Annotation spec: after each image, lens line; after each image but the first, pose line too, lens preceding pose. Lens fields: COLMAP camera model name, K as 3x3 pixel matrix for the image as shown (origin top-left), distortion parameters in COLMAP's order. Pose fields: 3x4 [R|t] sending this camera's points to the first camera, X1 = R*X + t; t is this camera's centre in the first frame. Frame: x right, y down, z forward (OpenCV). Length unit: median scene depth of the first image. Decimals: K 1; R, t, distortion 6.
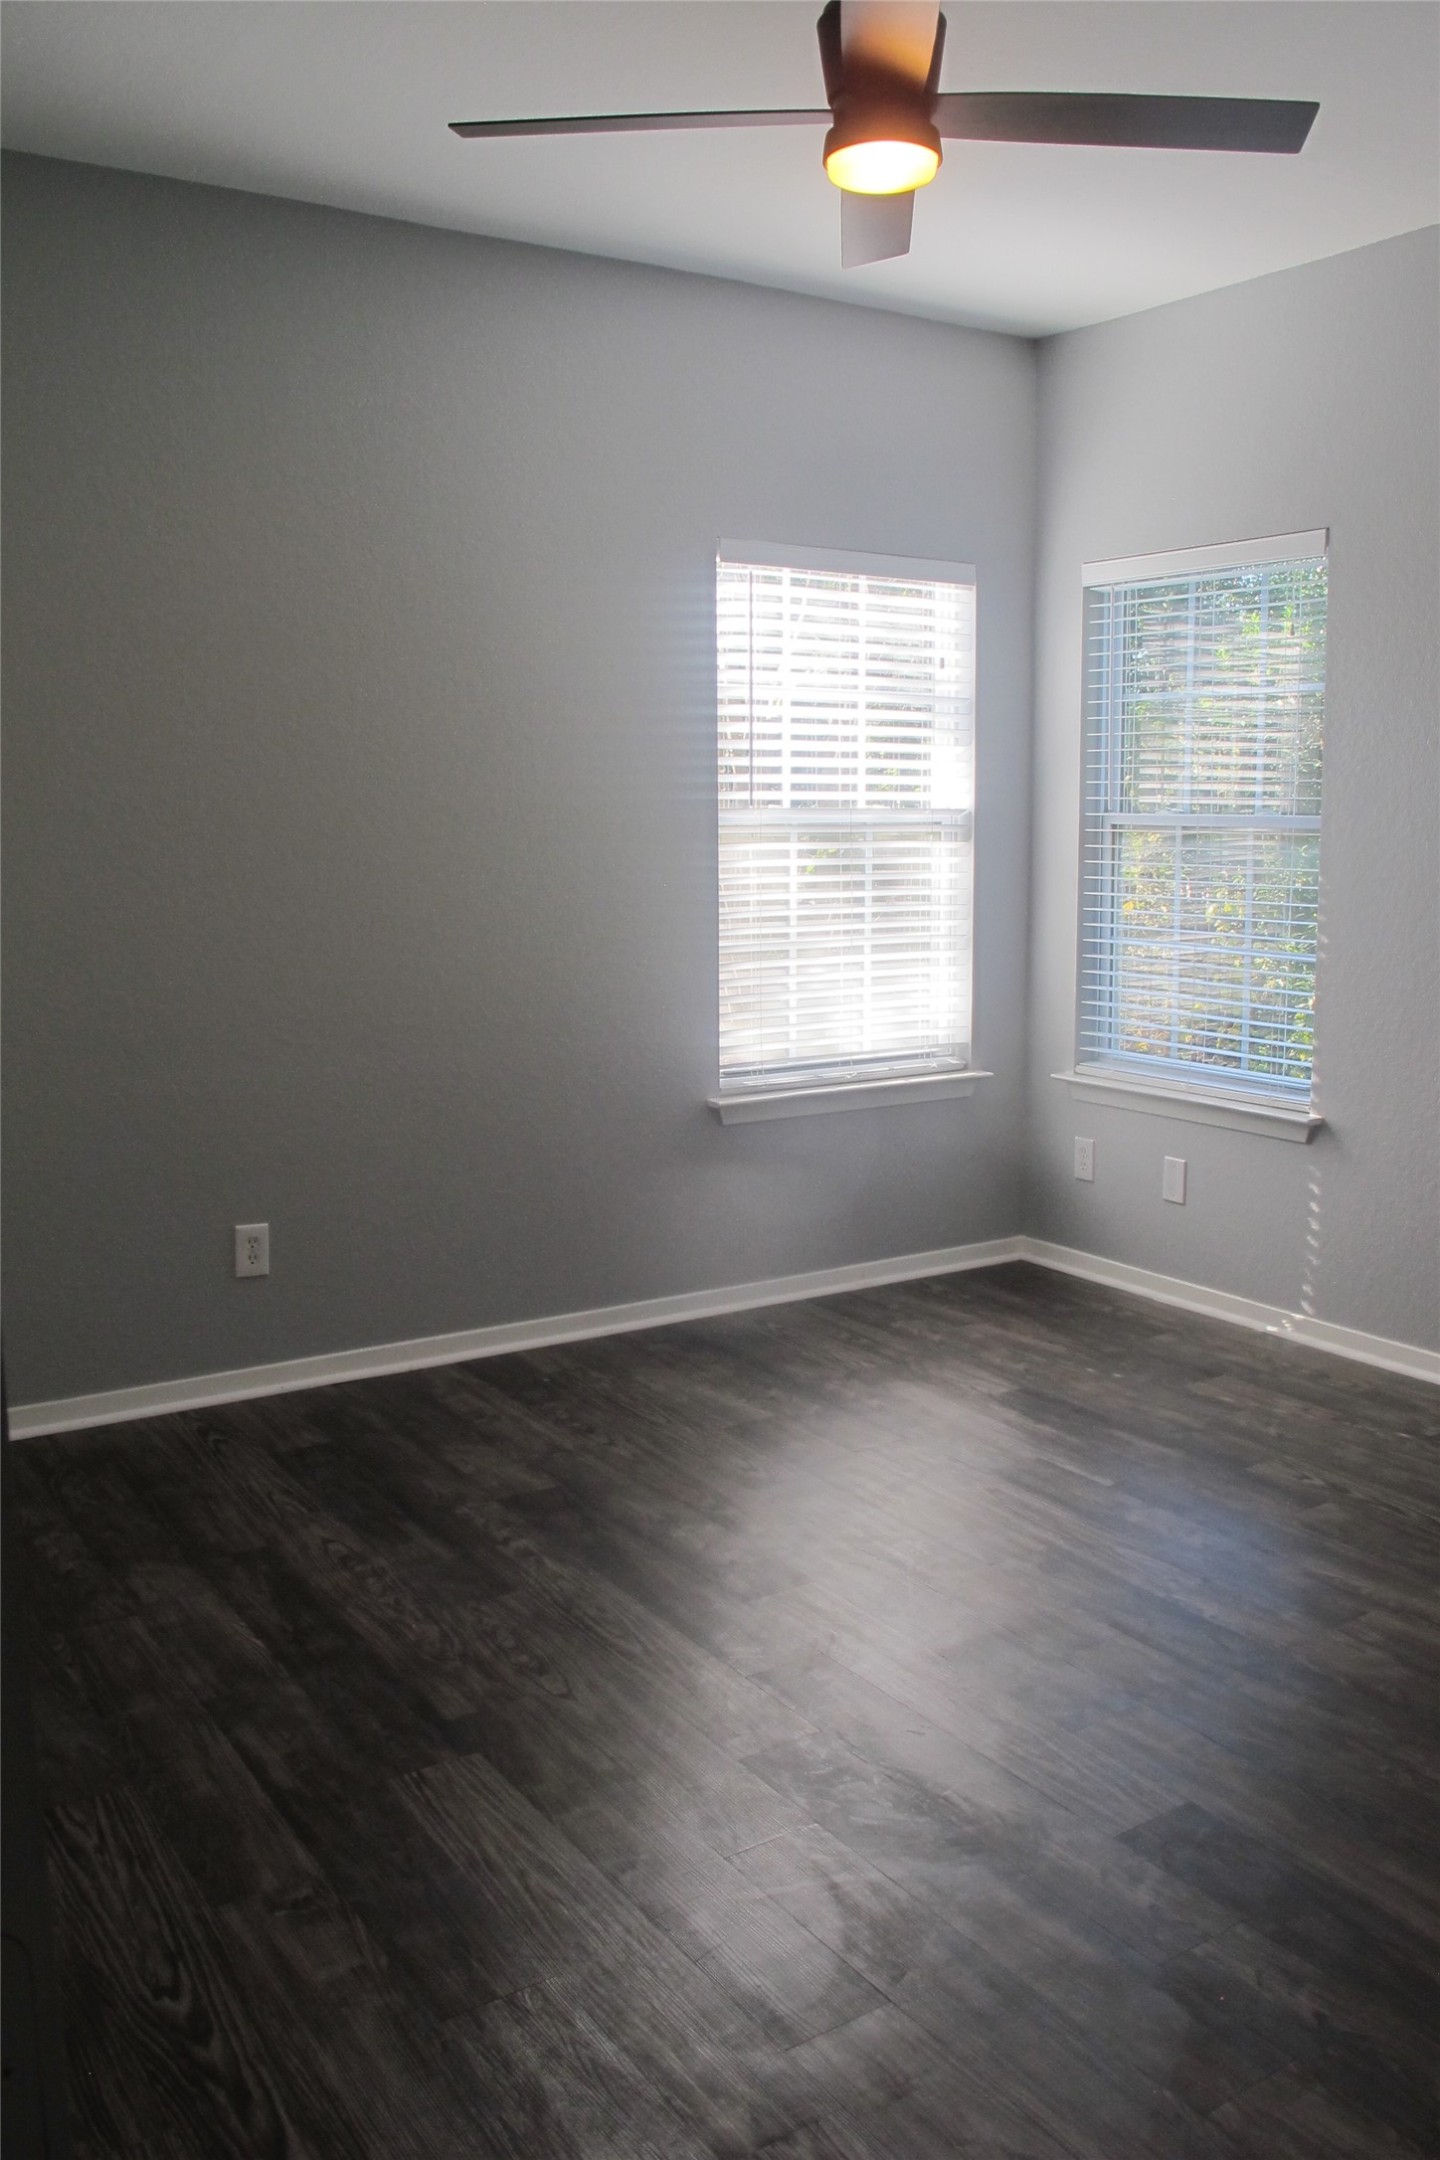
lens RADIAL K [[1813.7, 0, 721.4], [0, 1813.7, 1078.3], [0, 0, 1]] dist [-0.139966, 0.092978]
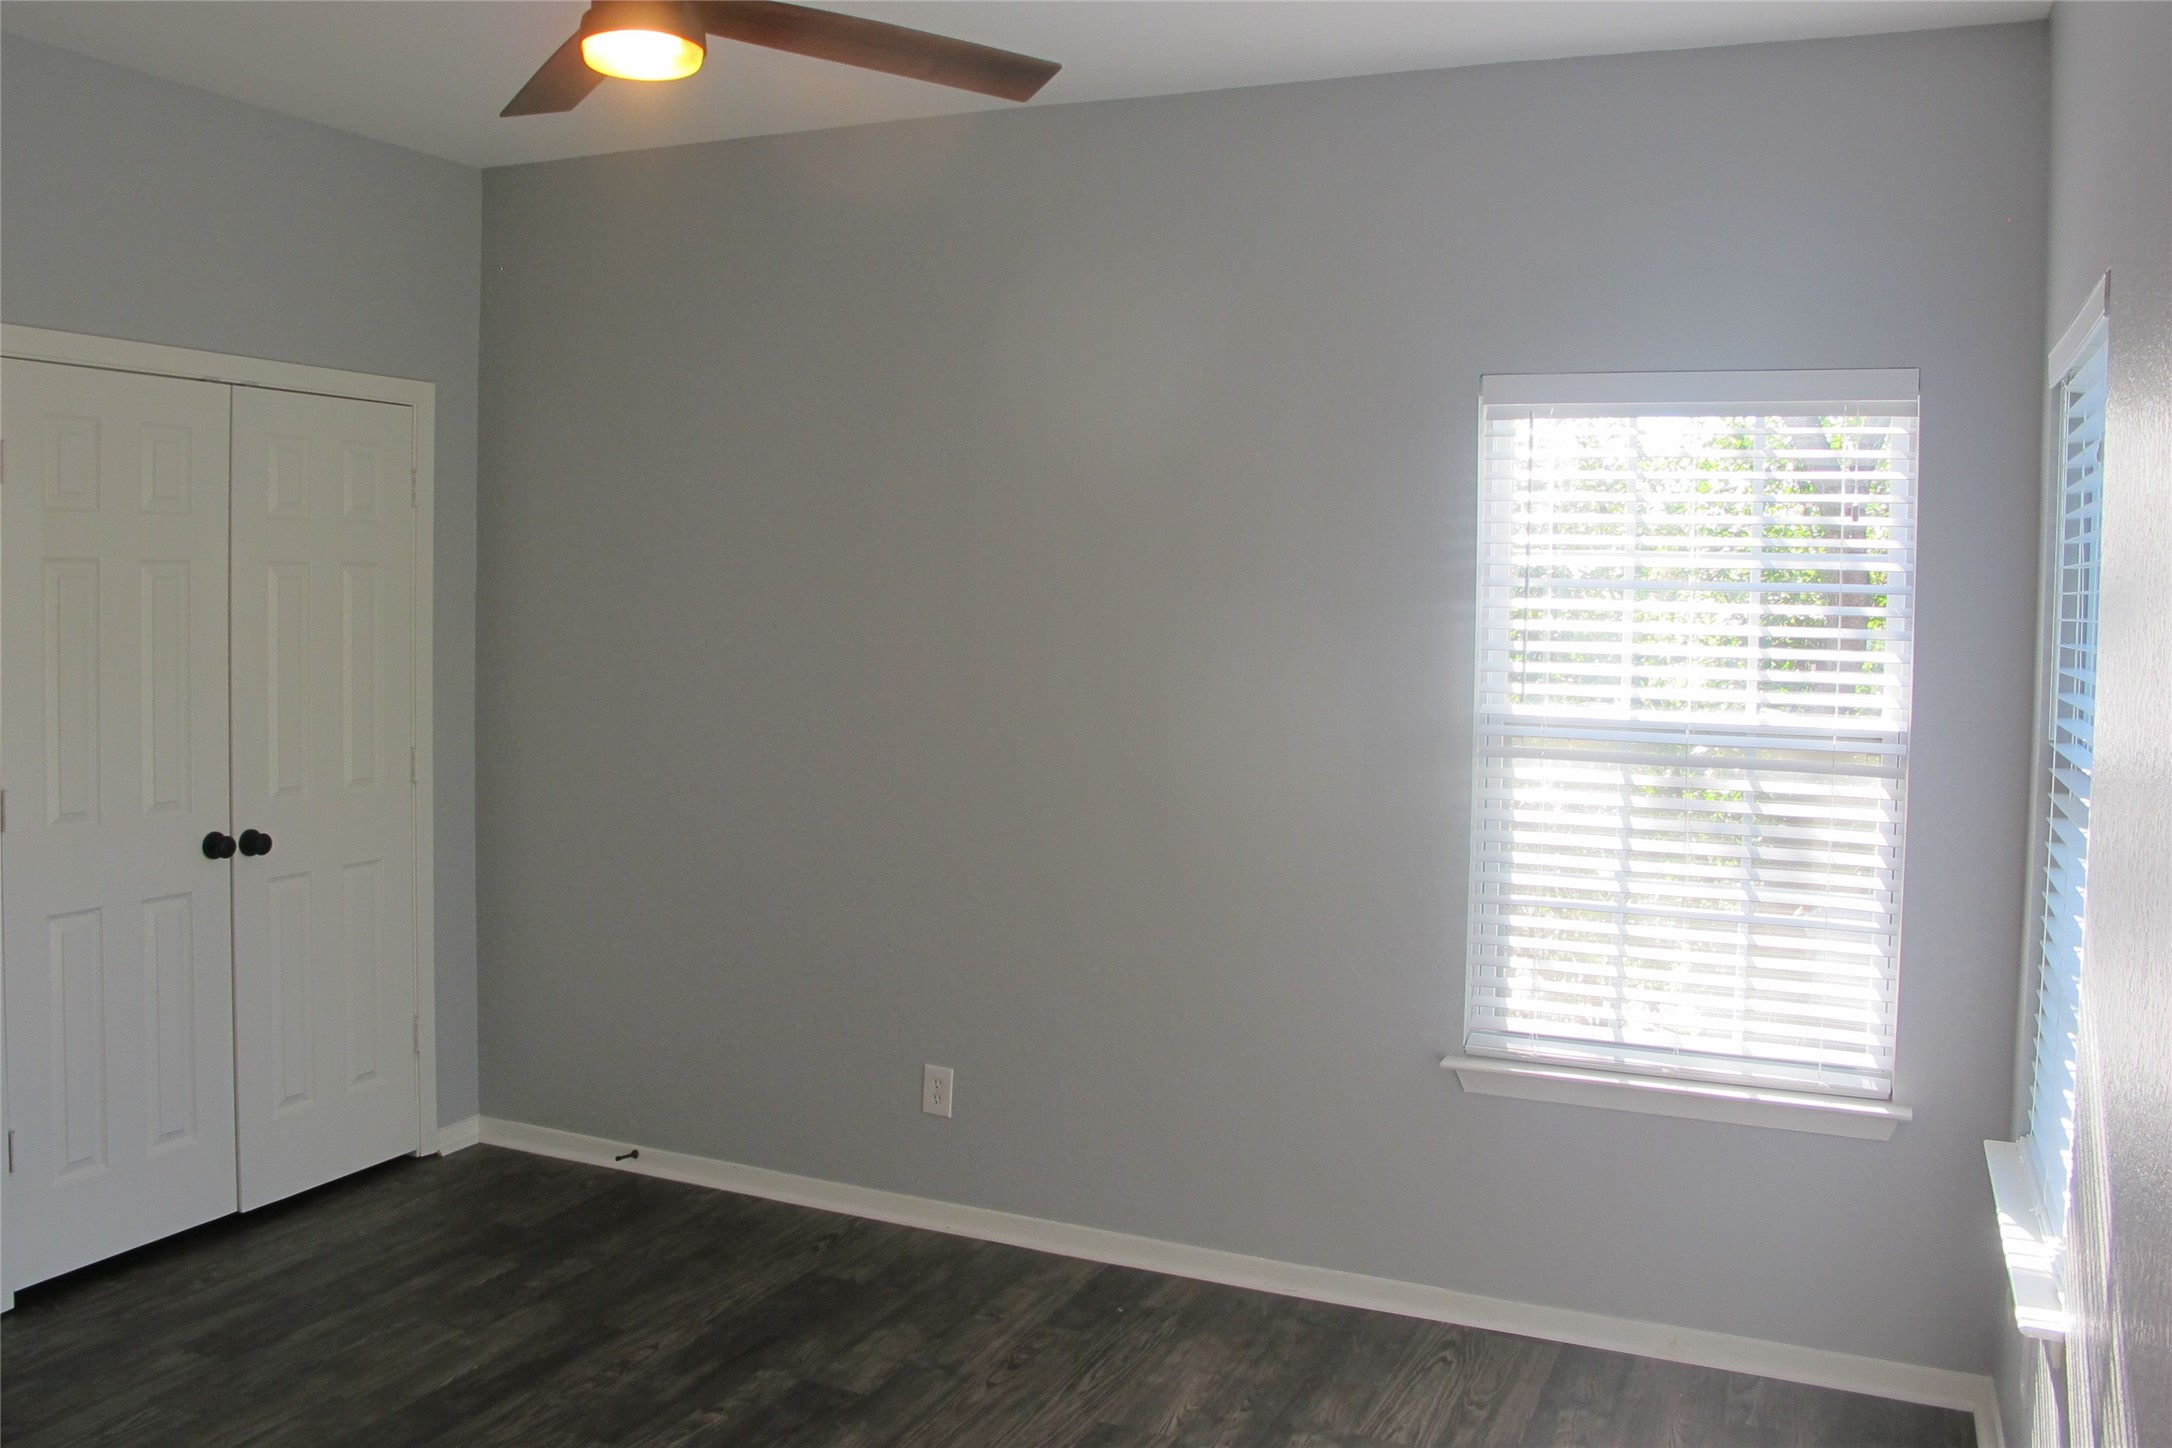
lens RADIAL K [[1823.8, 0, 1085.1], [0, 1823.8, 720.9], [0, 0, 1]] dist [-0.139966, 0.092978]
pose [[0.550944, 0.085000, -0.830202, 0.697035], [-0.151181, 0.988506, 0.000880, -0.142335], [0.820735, 0.125026, 0.557461, 0.477145]]
